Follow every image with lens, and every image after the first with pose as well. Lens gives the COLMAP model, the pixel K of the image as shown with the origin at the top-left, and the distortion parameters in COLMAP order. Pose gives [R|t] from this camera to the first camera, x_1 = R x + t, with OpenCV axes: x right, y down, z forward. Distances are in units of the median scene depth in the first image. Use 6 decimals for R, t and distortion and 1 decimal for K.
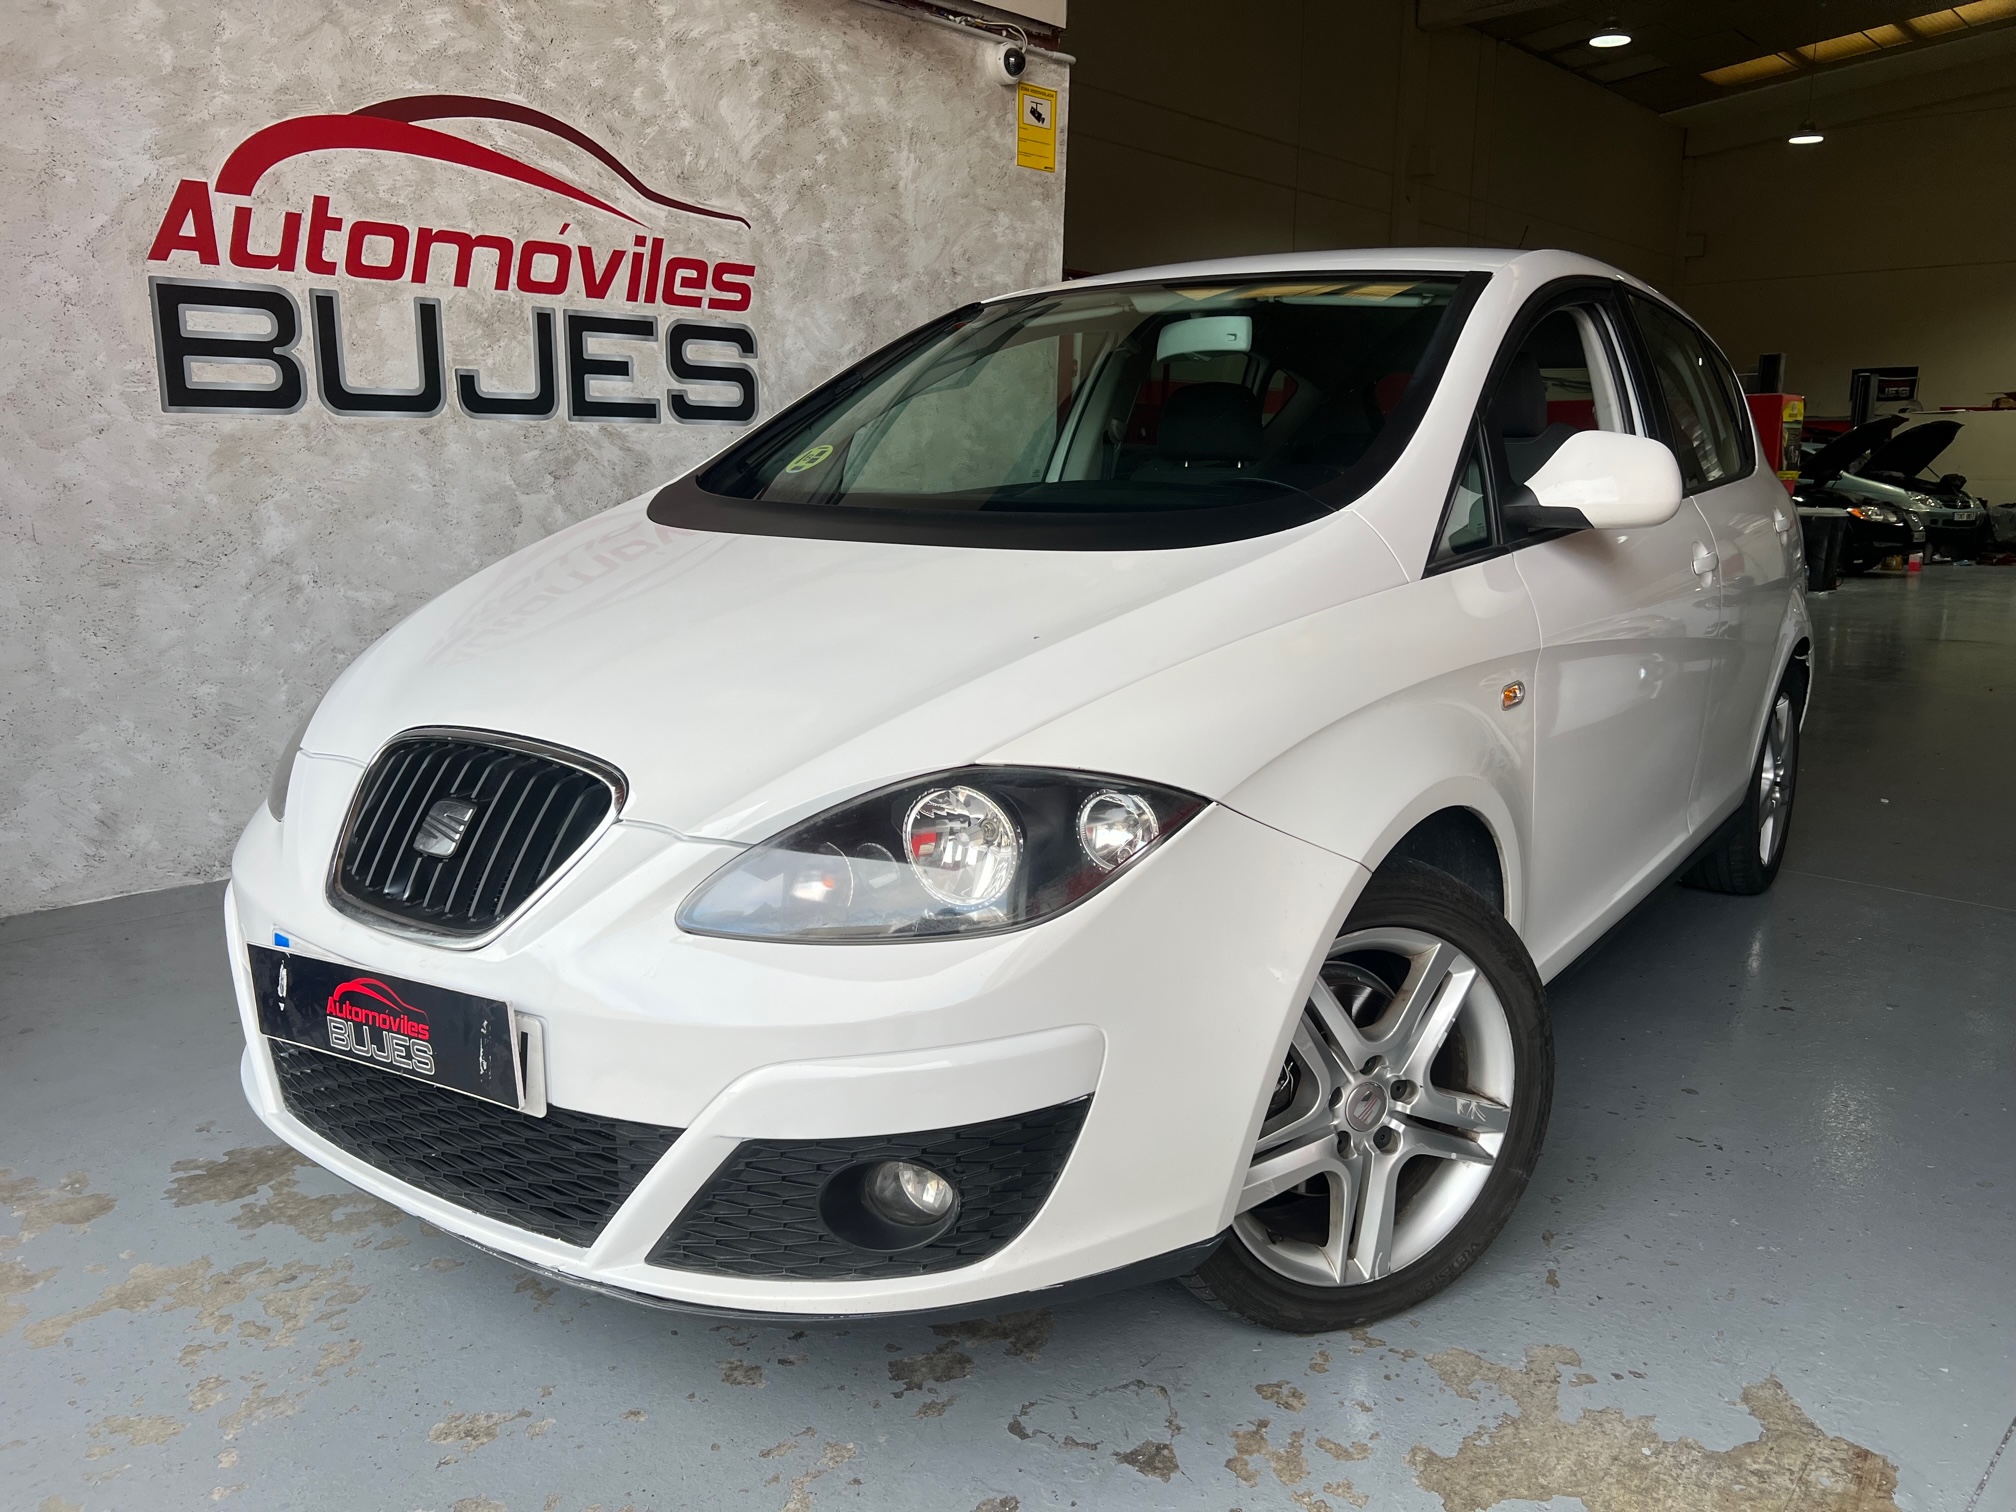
lens RADIAL K [[1544.4, 0, 1034.8], [0, 1544.4, 794.2], [0, 0, 1]] dist [0.055284, -0.078372]
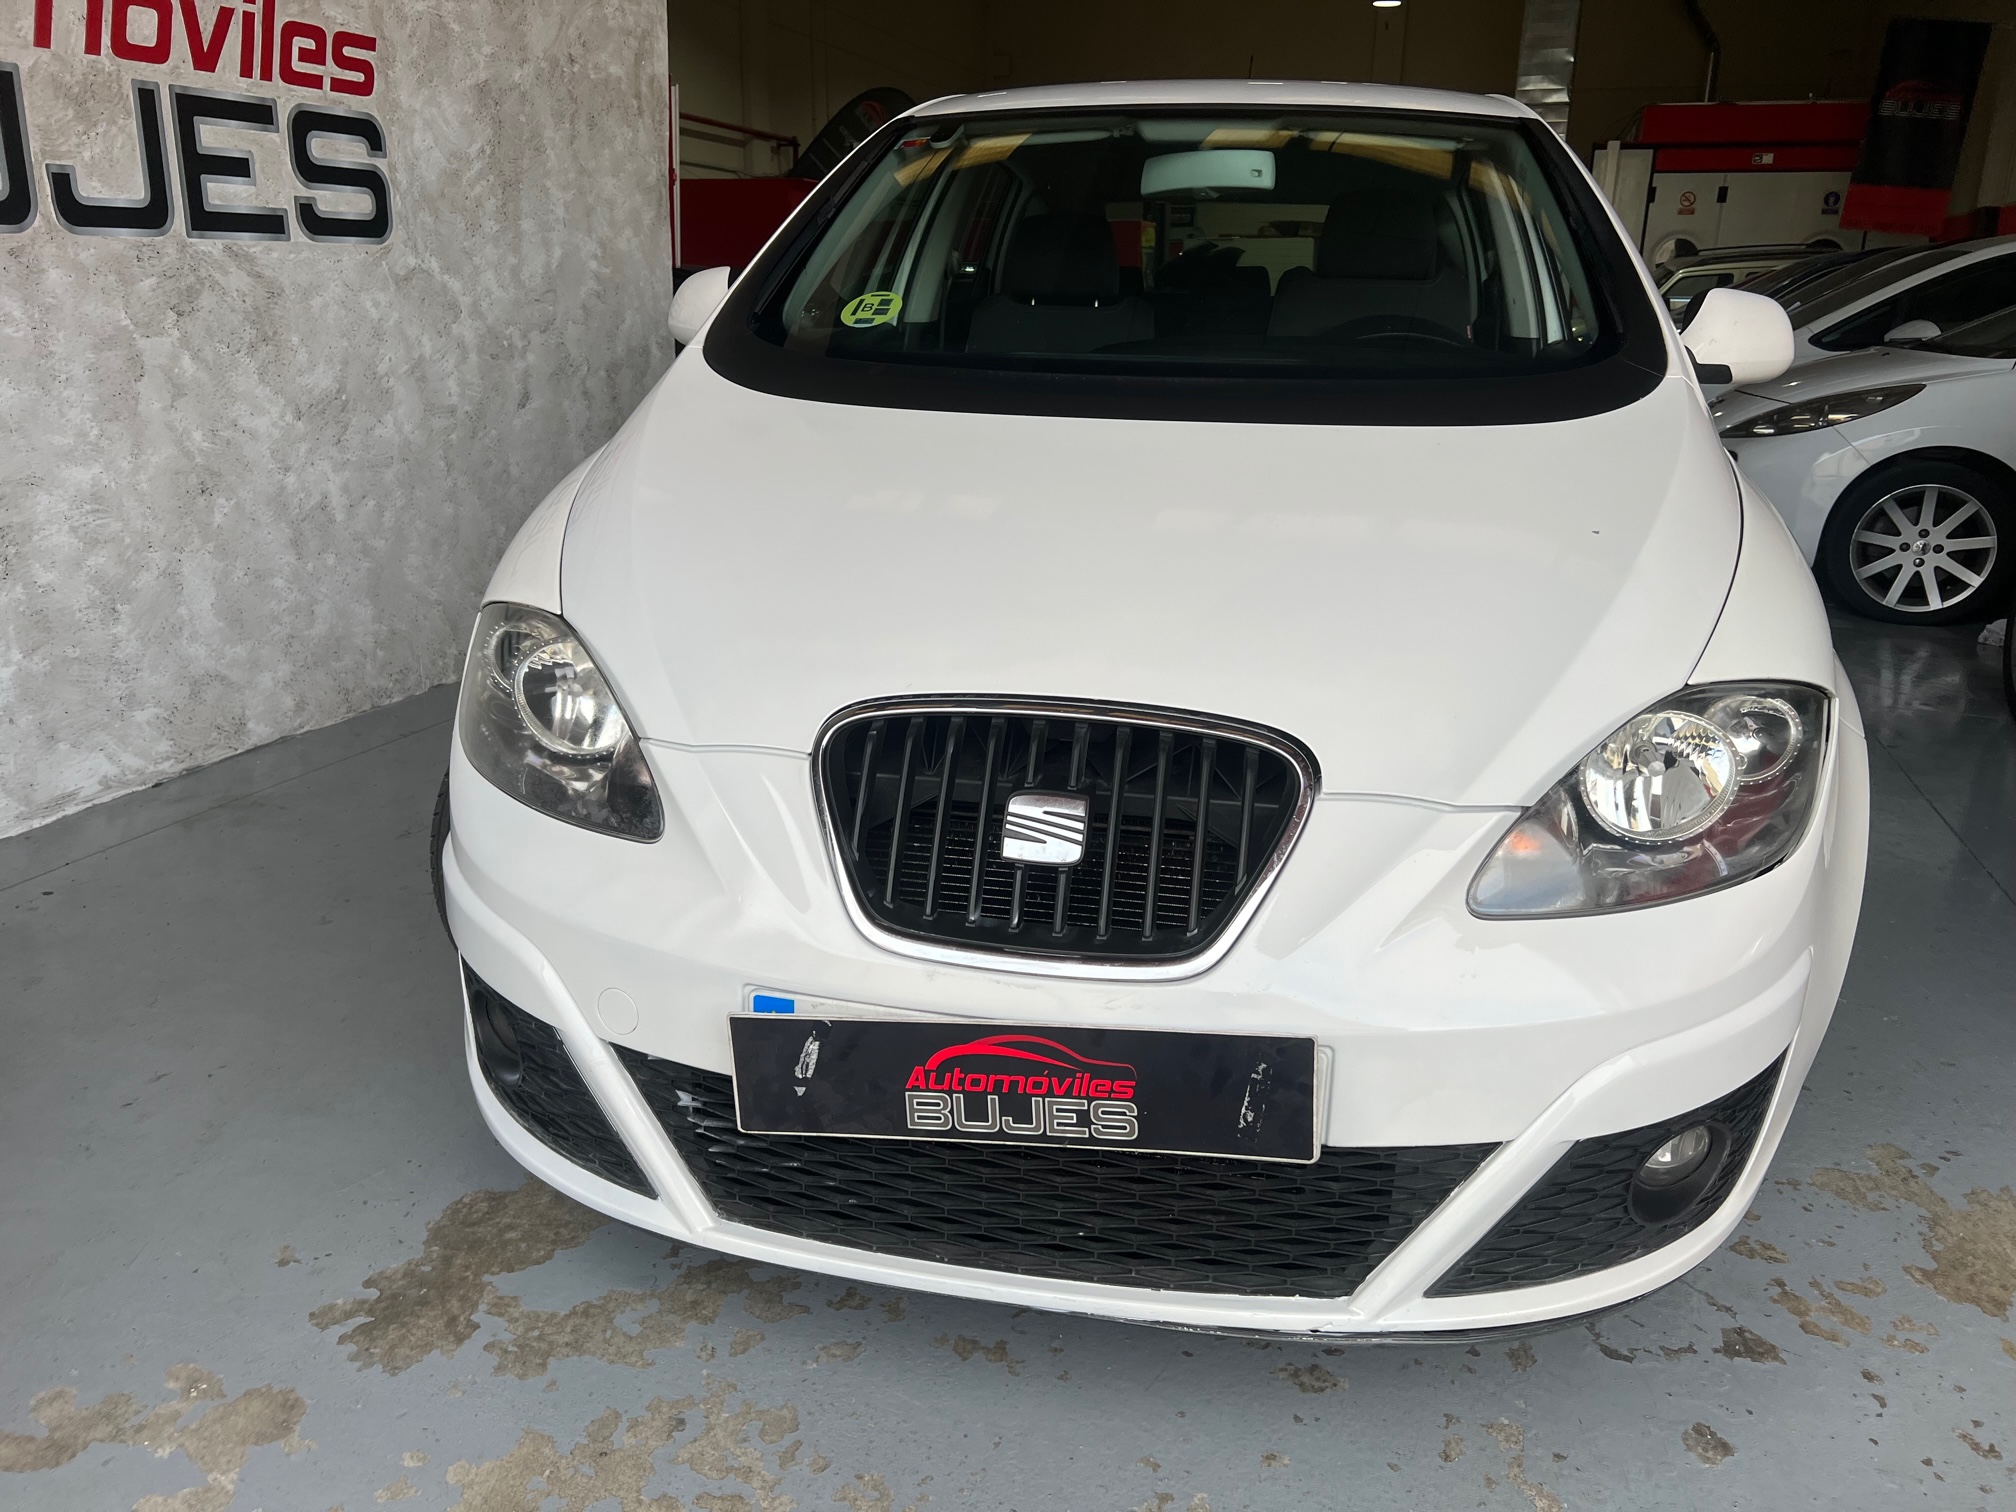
lens RADIAL K [[1540.8, 0, 1008.0], [0, 1540.8, 778.1], [0, 0, 1]] dist [0.046123, -0.055771]
pose [[0.900904, -0.125607, 0.415445, -0.284283], [0.081410, 0.989122, 0.122514, -0.039527], [-0.426315, -0.076552, 0.901330, 0.125155]]
